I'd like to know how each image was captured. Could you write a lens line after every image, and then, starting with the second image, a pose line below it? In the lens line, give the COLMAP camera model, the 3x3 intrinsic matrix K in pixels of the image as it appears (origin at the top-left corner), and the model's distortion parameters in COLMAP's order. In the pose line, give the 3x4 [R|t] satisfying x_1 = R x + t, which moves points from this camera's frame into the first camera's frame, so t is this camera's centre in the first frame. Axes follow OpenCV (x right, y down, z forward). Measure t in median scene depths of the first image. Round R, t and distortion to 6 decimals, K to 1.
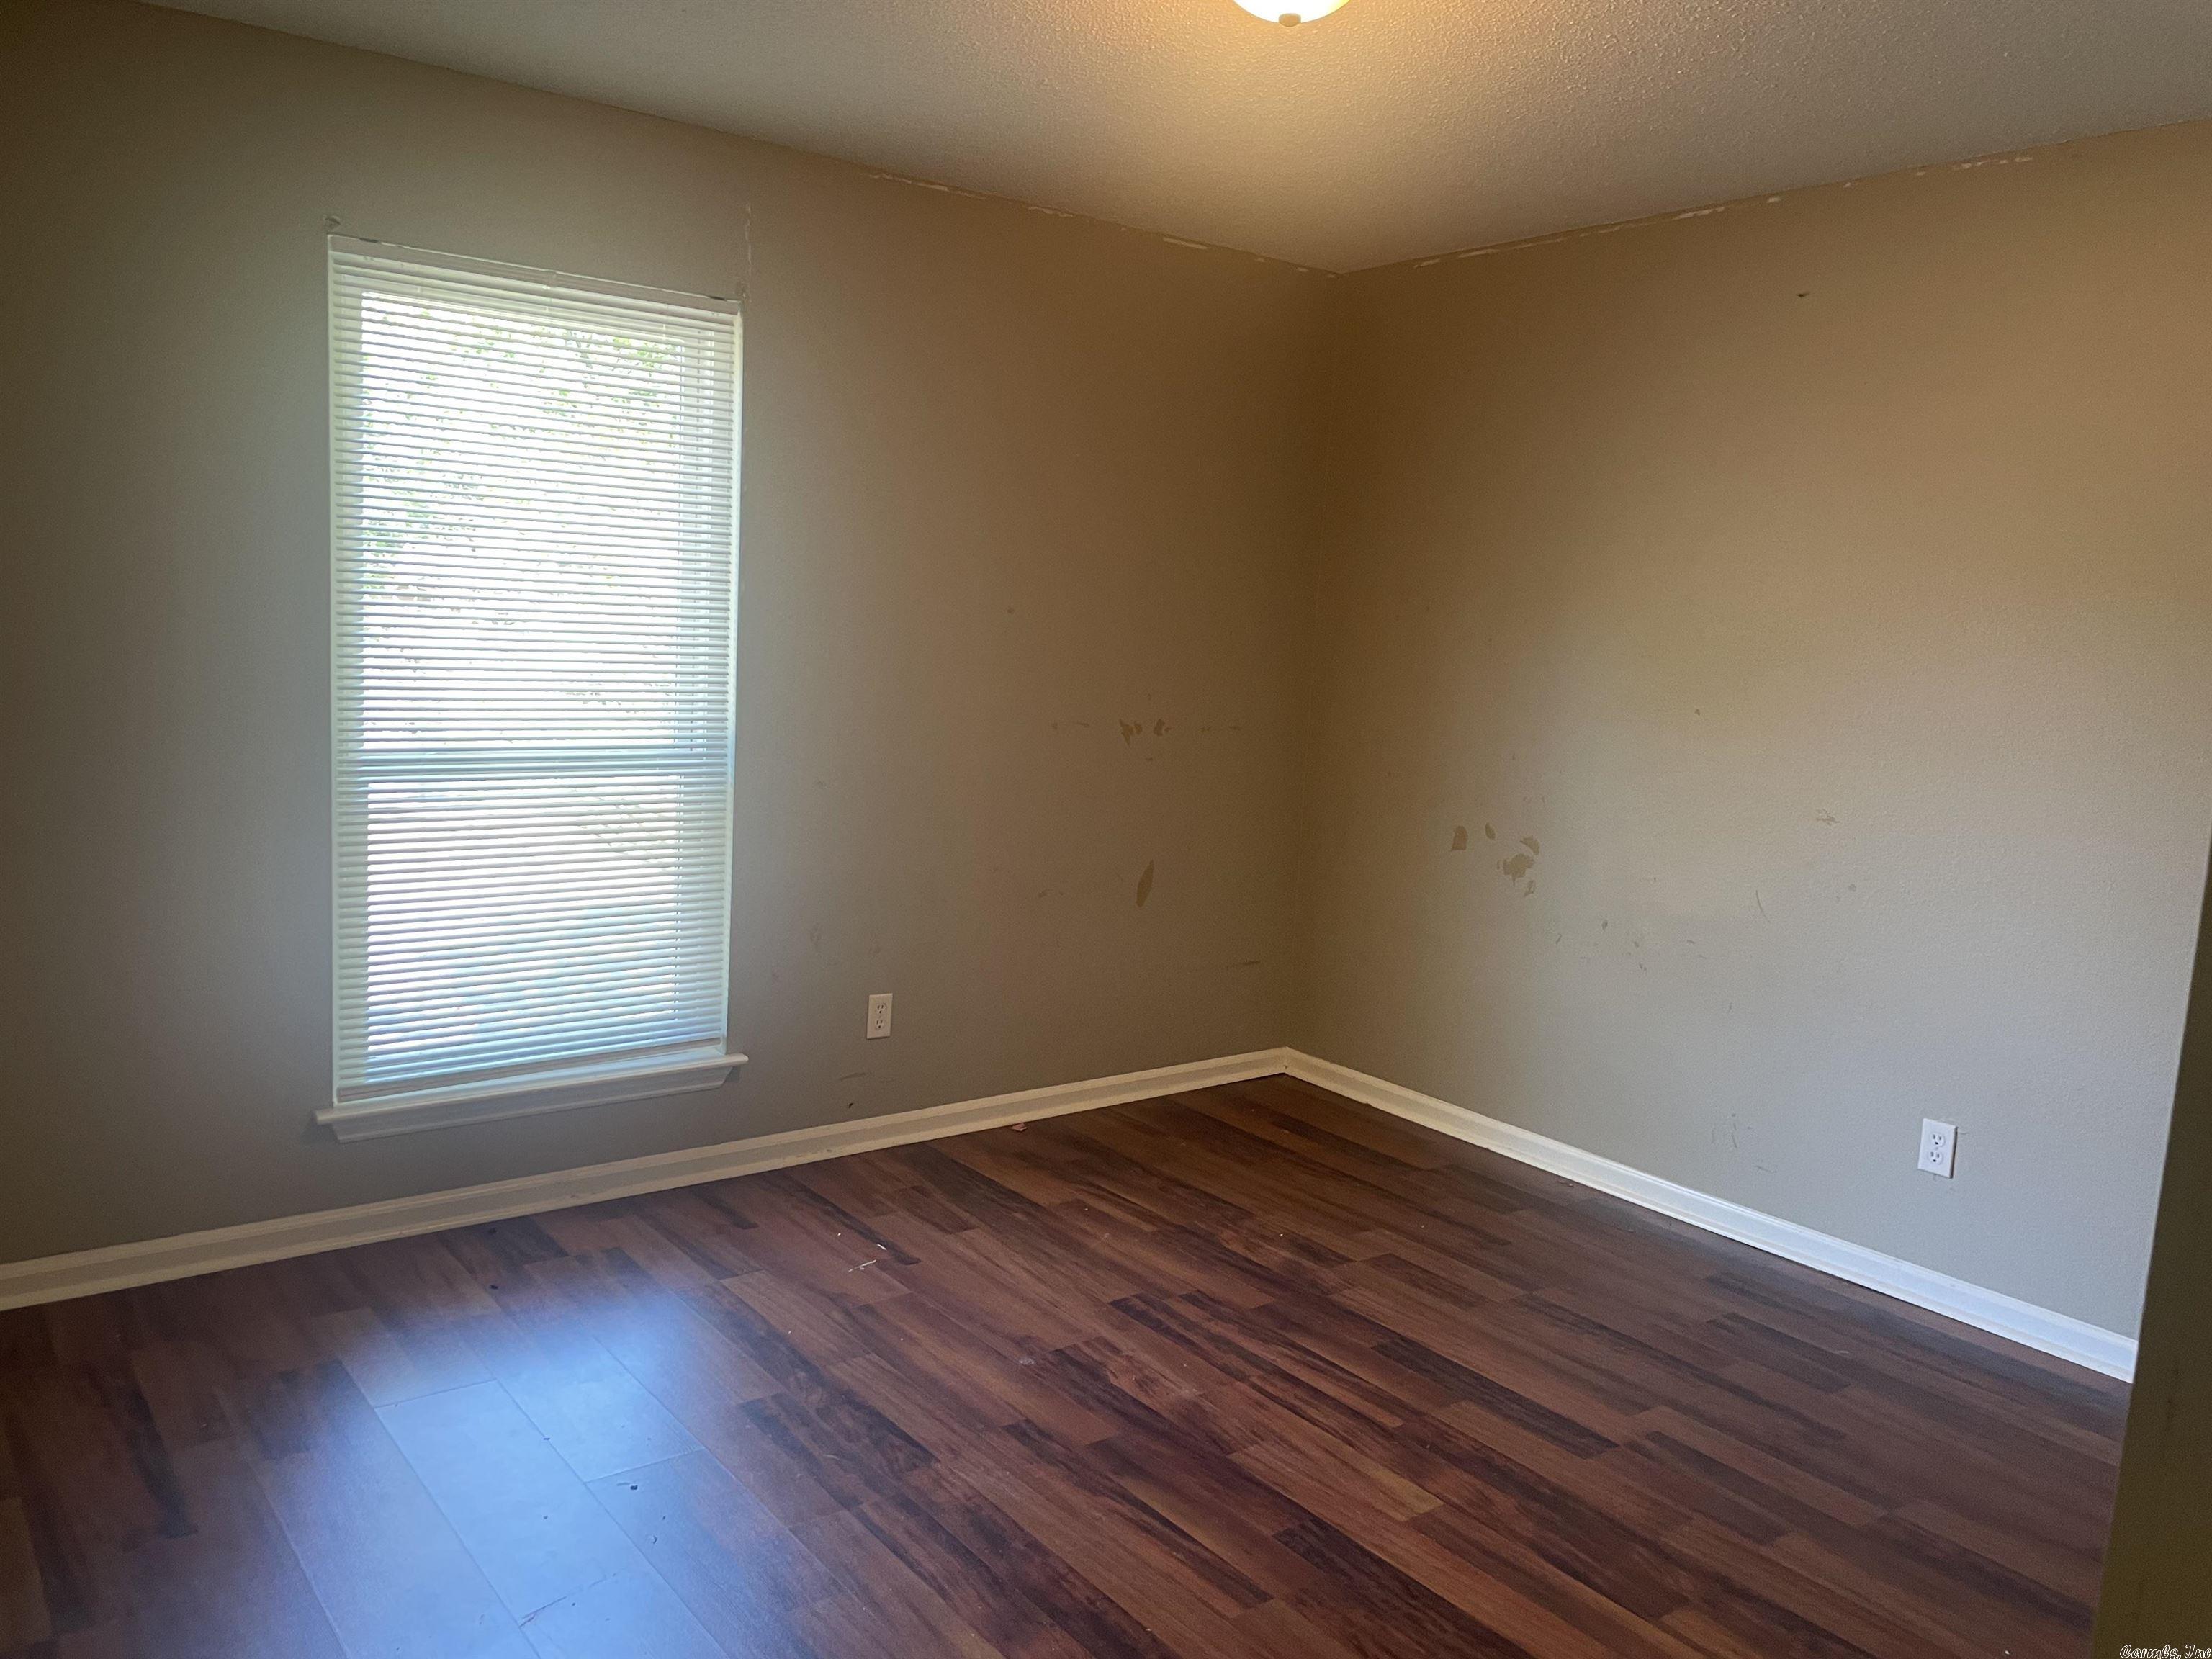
lens RADIAL K [[1667.4, 0, 1106.7], [0, 1667.4, 818.6], [0, 0, 1]] dist [0.085336, -0.108707]
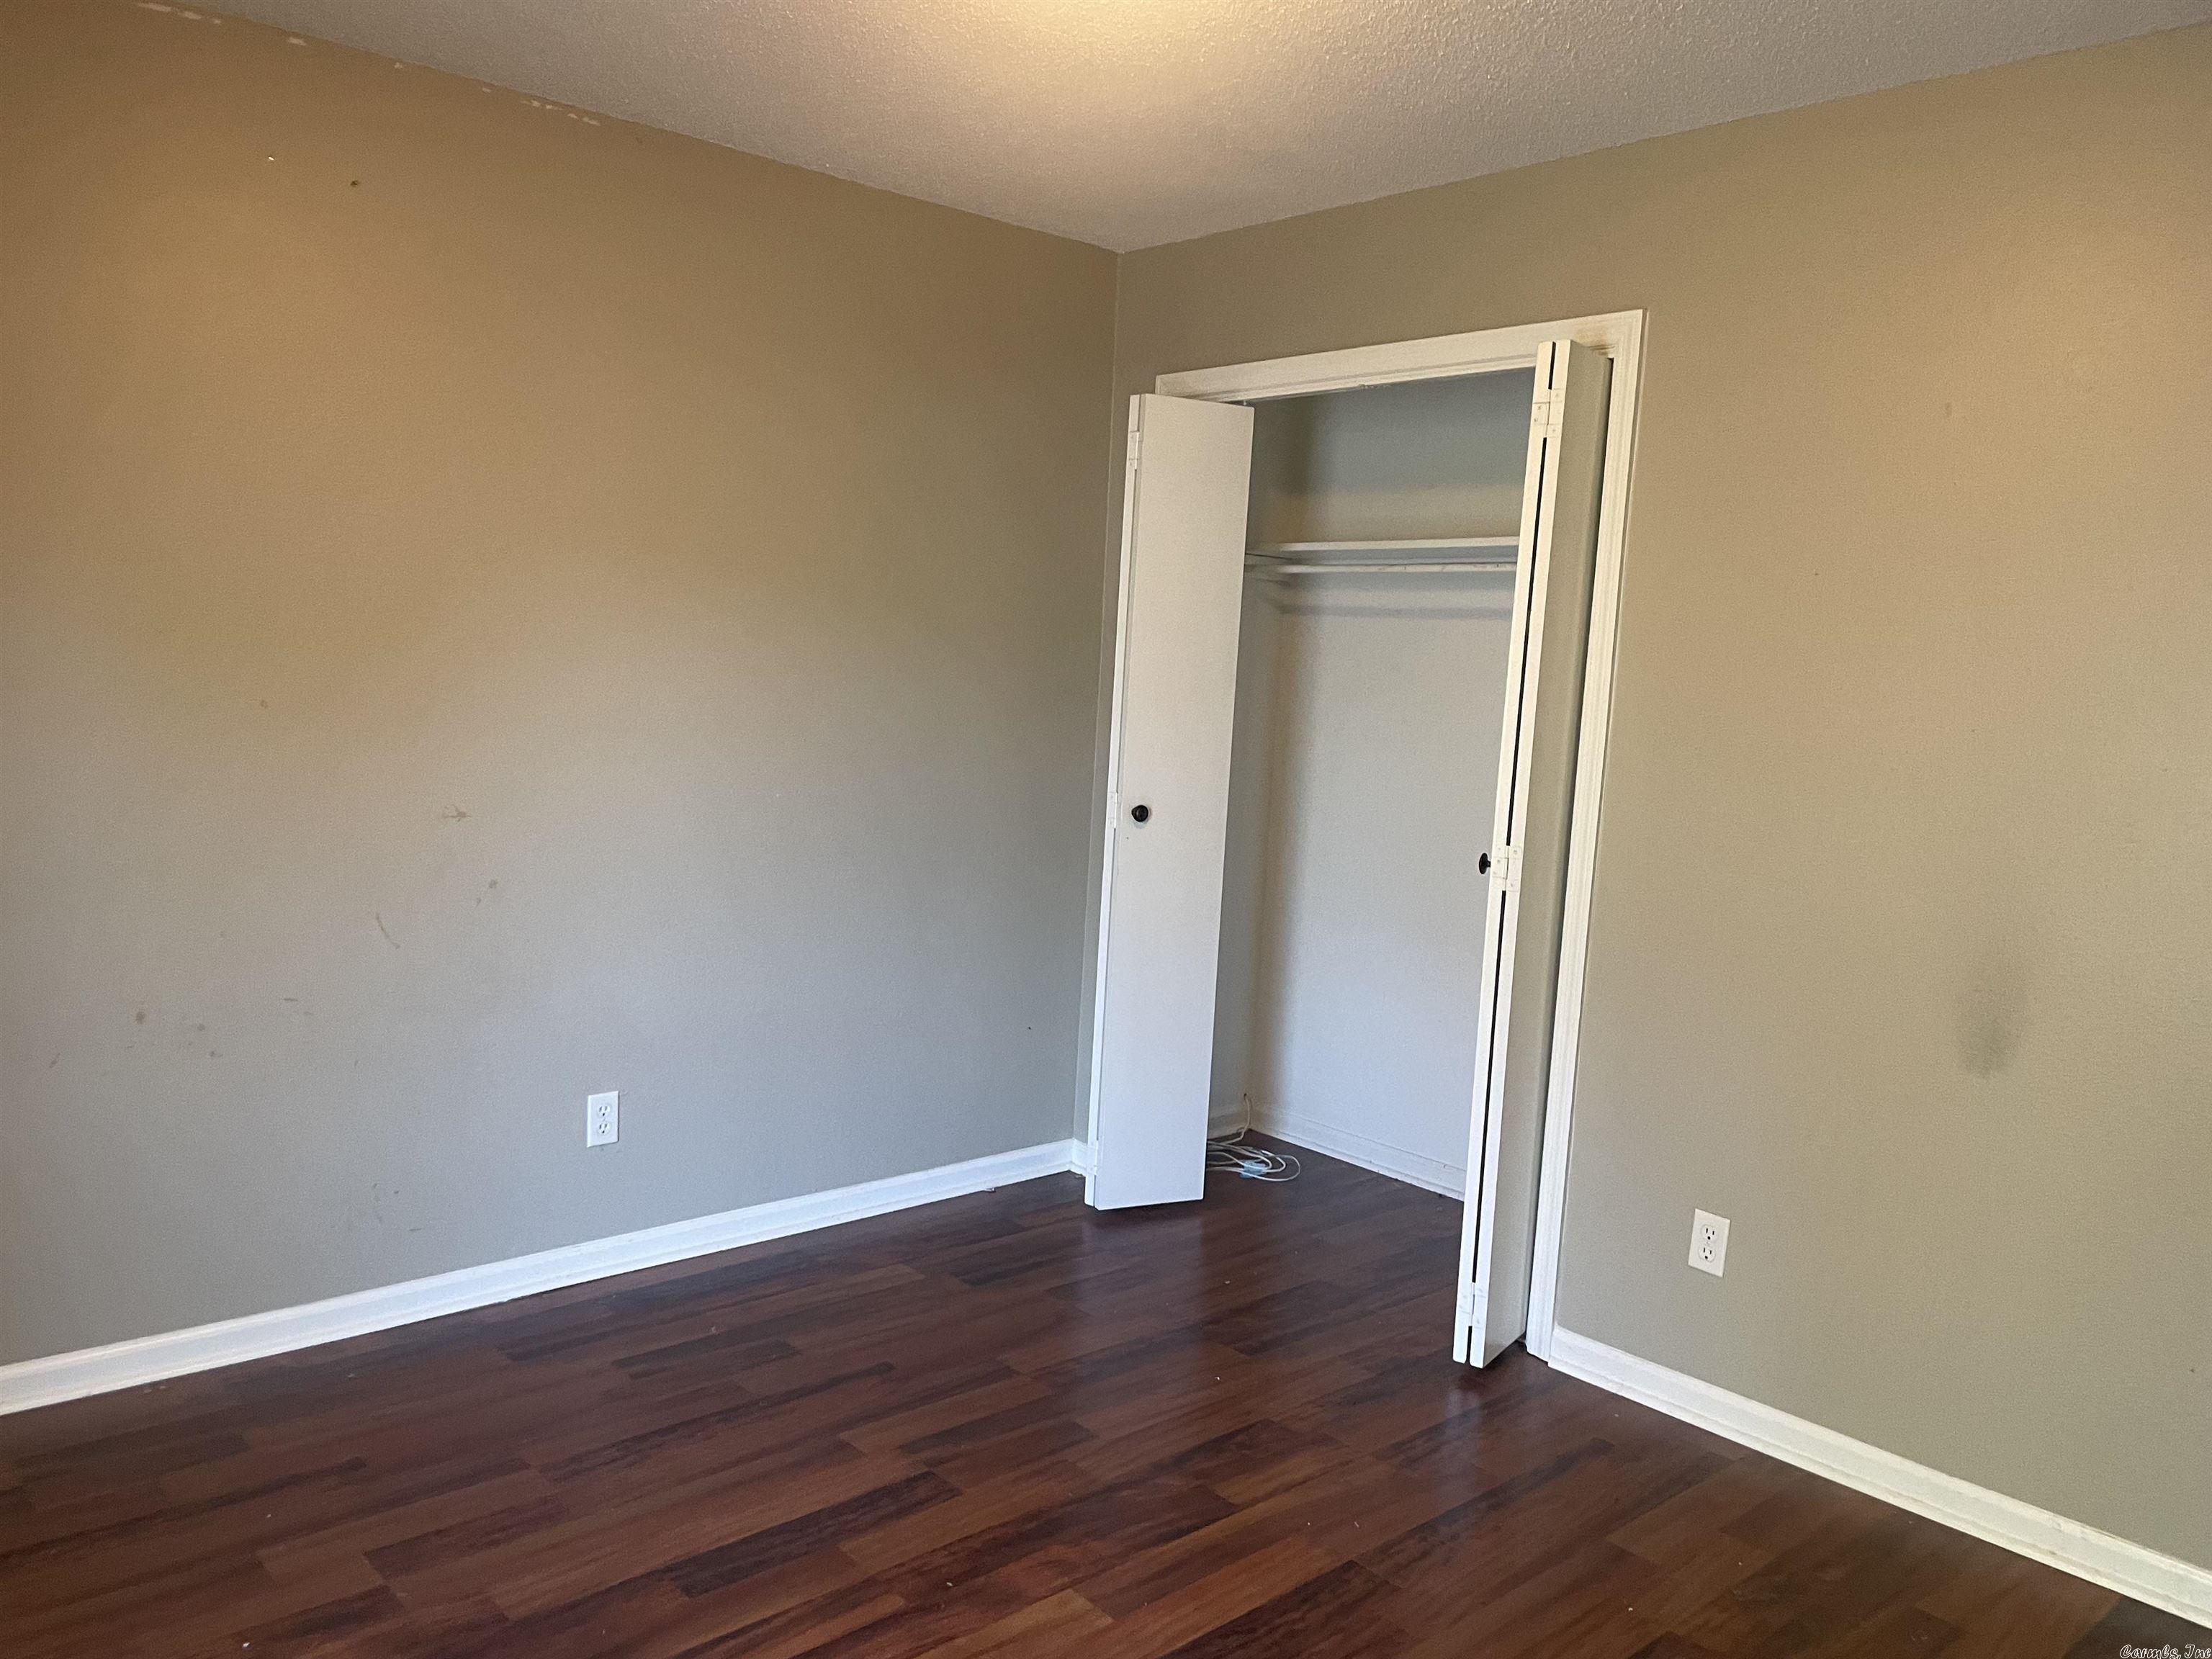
lens RADIAL K [[1667.4, 0, 1096.9], [0, 1667.4, 840.3], [0, 0, 1]] dist [0.085336, -0.108707]
pose [[-0.067823, -0.168956, 0.983287, -0.529926], [0.071392, 0.982208, 0.173695, -0.132473], [-0.995140, 0.081980, -0.054554, 0.818809]]
